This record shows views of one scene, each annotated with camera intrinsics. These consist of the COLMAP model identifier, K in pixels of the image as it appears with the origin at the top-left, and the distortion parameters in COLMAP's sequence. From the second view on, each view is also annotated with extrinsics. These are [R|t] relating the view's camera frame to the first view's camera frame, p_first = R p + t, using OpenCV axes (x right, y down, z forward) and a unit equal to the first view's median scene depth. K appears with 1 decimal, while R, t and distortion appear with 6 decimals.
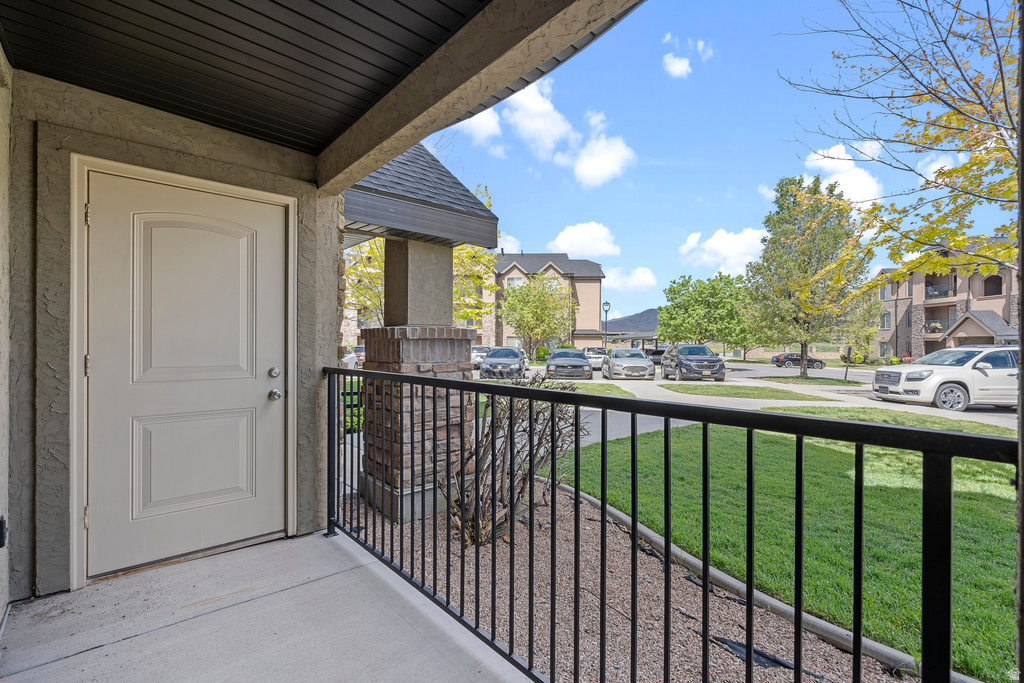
lens RADIAL K [[462.0, 0, 515.3], [0, 462.0, 344.8], [0, 0, 1]] dist [-0.005179, 0.001658]
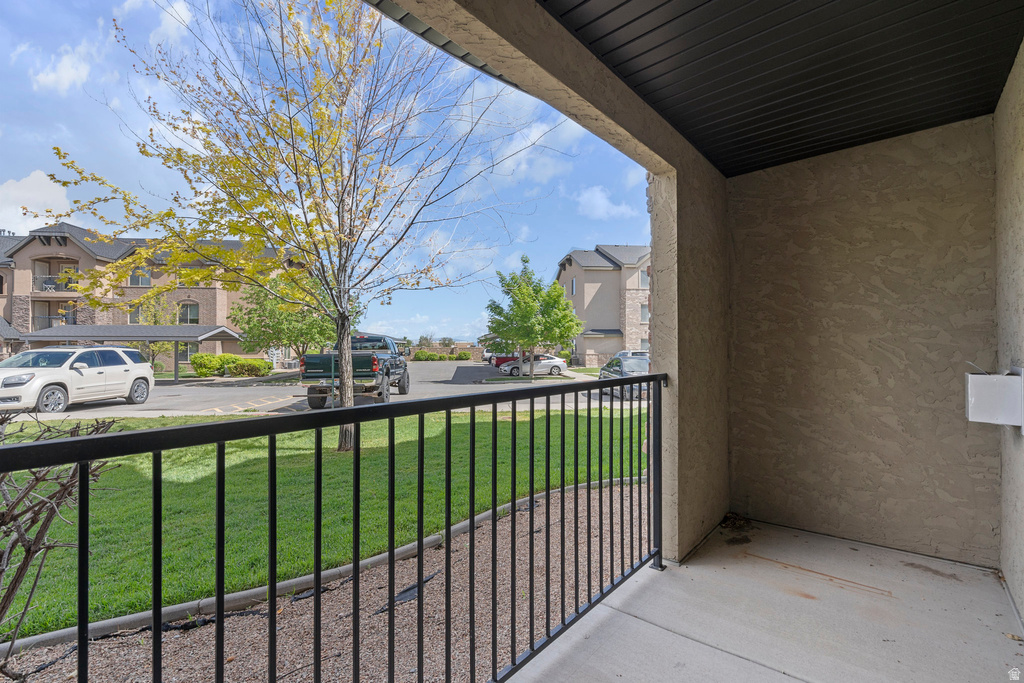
lens RADIAL K [[462.0, 0, 510.9], [0, 462.0, 340.7], [0, 0, 1]] dist [-0.005179, 0.001658]
pose [[-0.128512, 0.009071, 0.991666, -0.140302], [0.002549, 0.999958, -0.008816, 0.000973], [-0.991705, 0.001395, -0.128530, 0.165096]]
